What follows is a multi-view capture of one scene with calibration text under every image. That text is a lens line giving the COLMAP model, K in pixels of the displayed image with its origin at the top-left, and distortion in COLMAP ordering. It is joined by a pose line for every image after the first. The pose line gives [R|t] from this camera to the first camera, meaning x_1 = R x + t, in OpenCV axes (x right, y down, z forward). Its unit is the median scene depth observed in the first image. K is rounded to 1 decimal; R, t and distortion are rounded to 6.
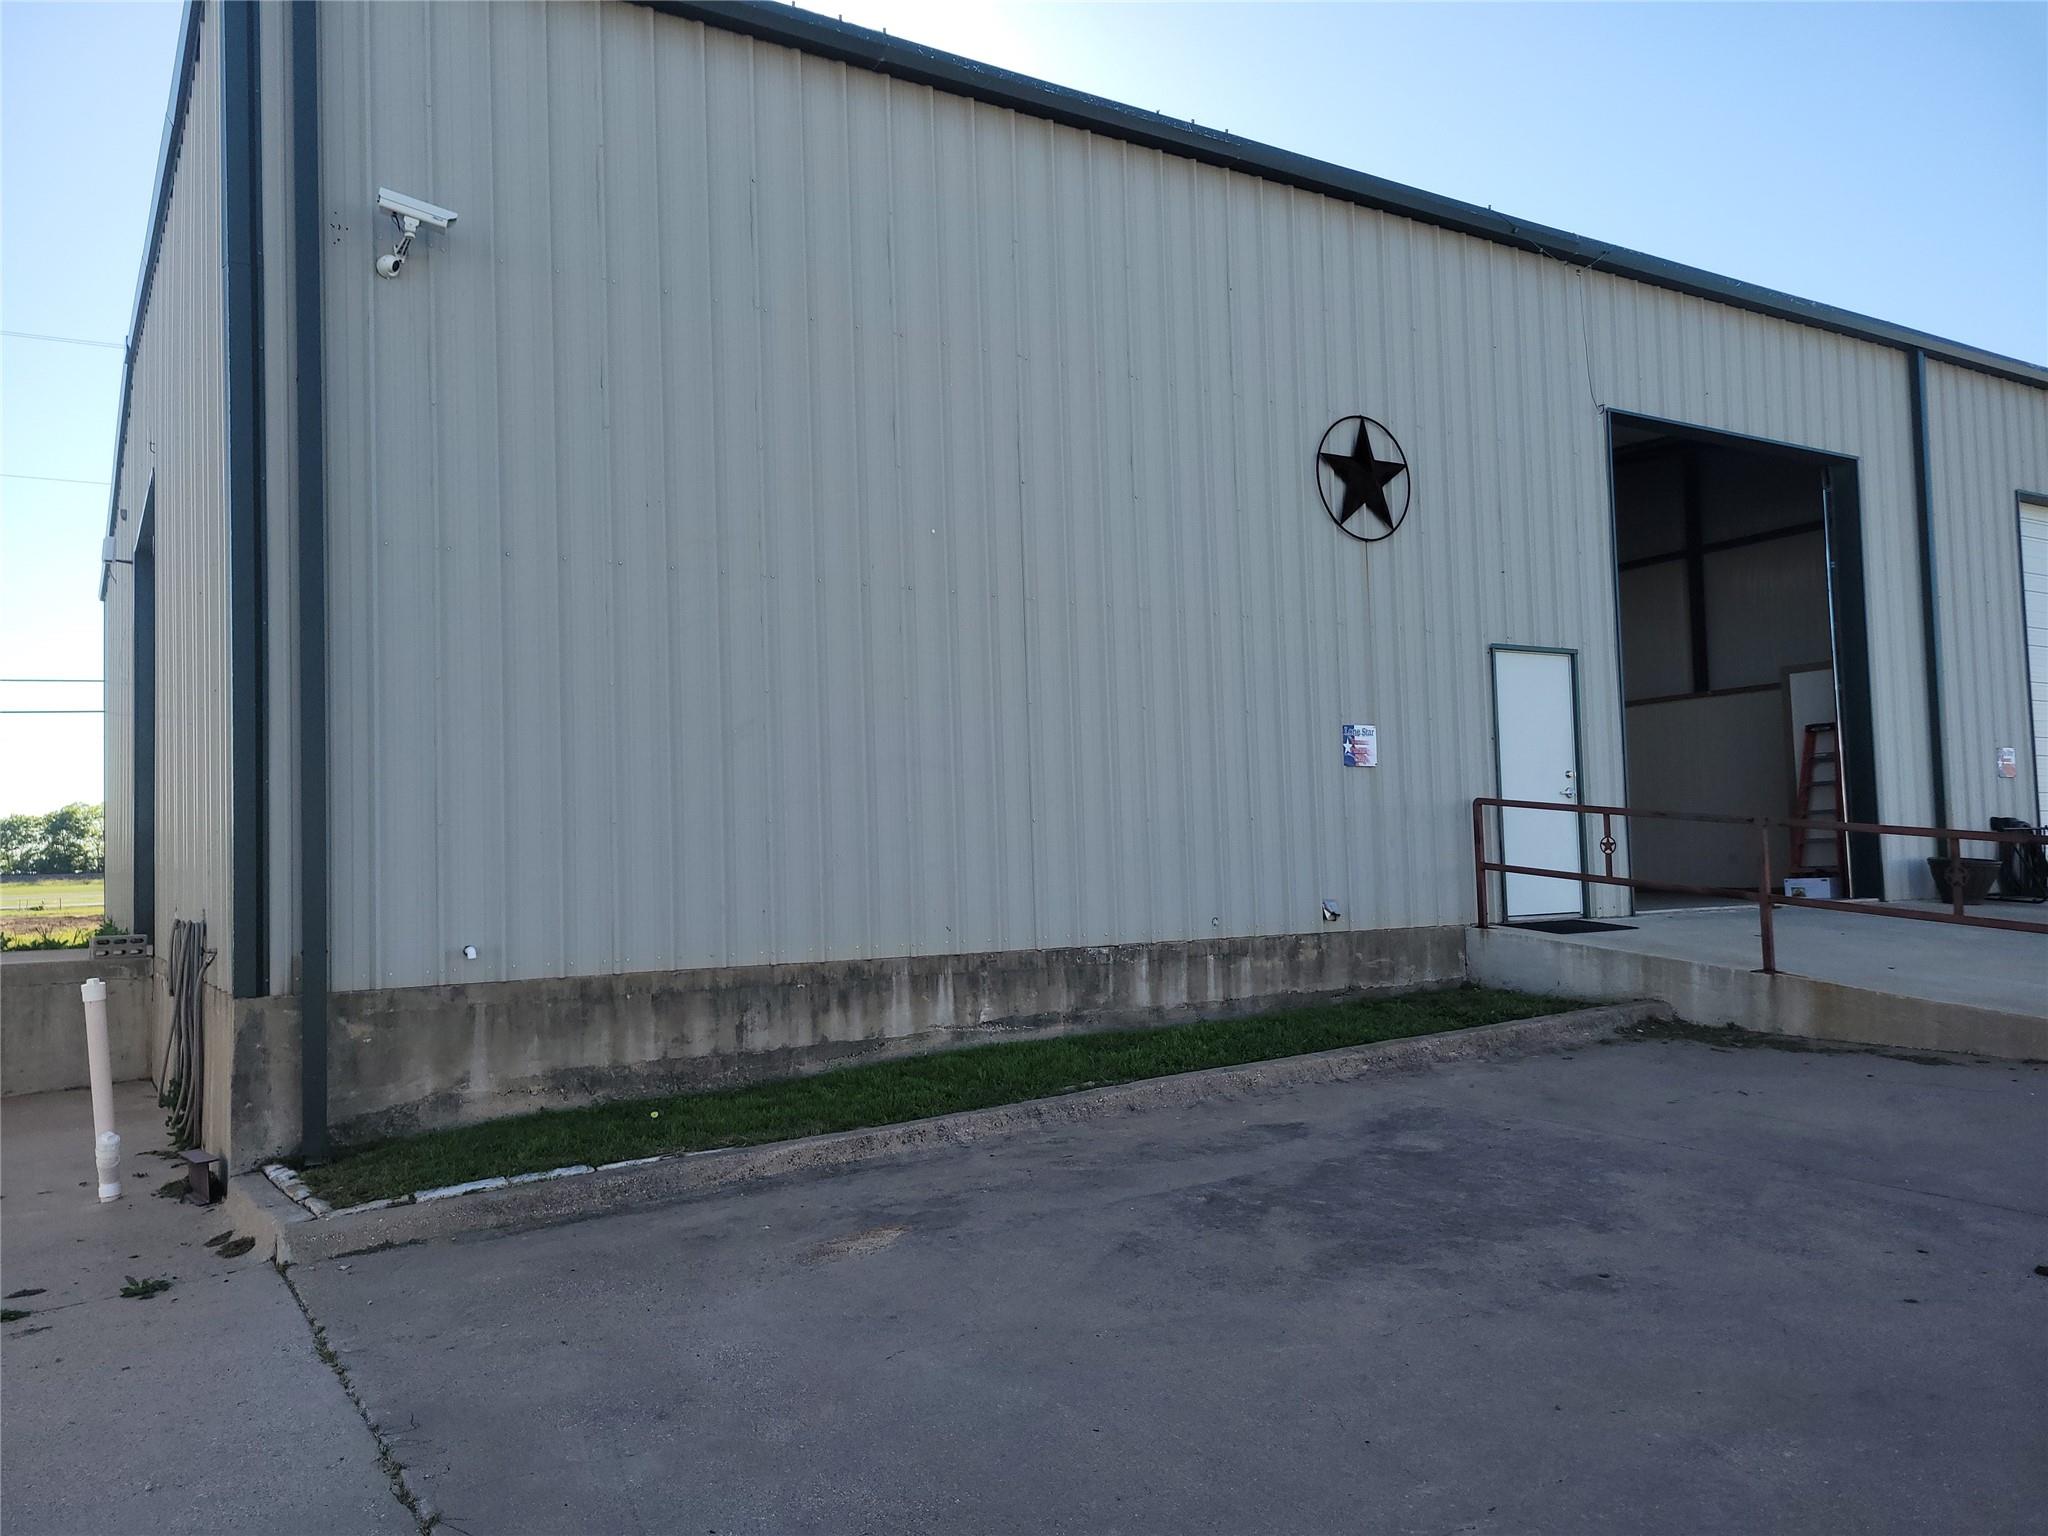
lens RADIAL K [[1532.5, 0, 1026.8], [0, 1532.5, 775.6], [0, 0, 1]] dist [0.042576, -0.000487]
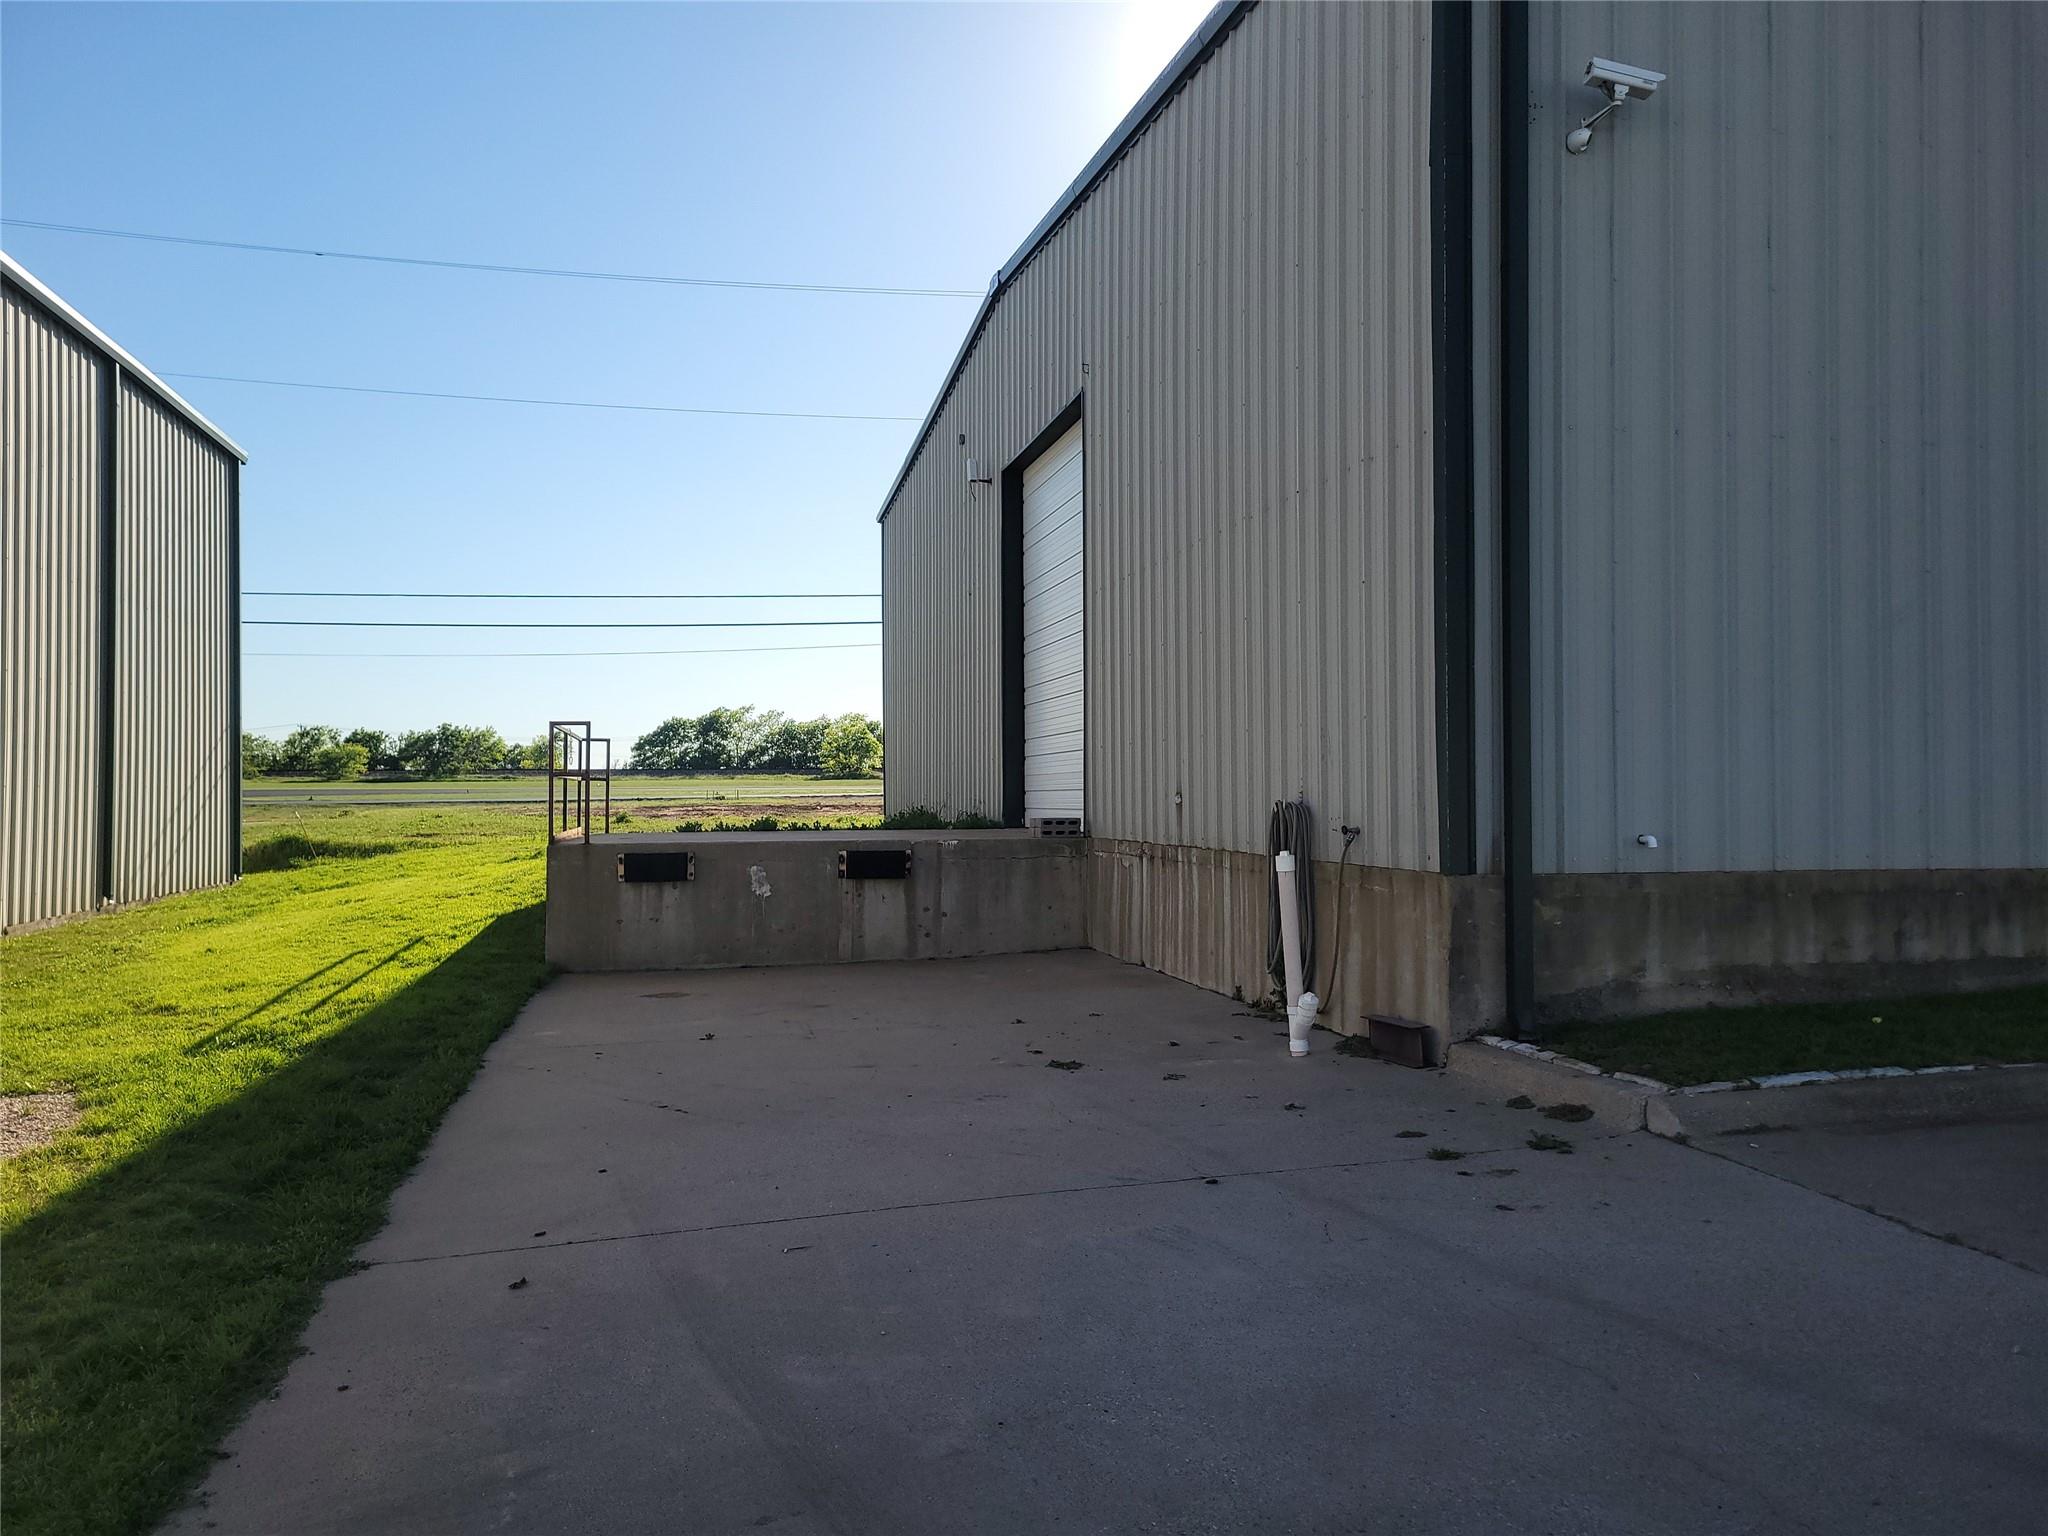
lens RADIAL K [[1541.2, 0, 1030.2], [0, 1541.2, 763.7], [0, 0, 1]] dist [0.057189, -0.041521]
pose [[0.945909, 0.021140, -0.323744, -0.406122], [-0.005492, 0.998775, 0.049172, 0.018399], [0.324387, -0.044734, 0.944866, -0.062427]]
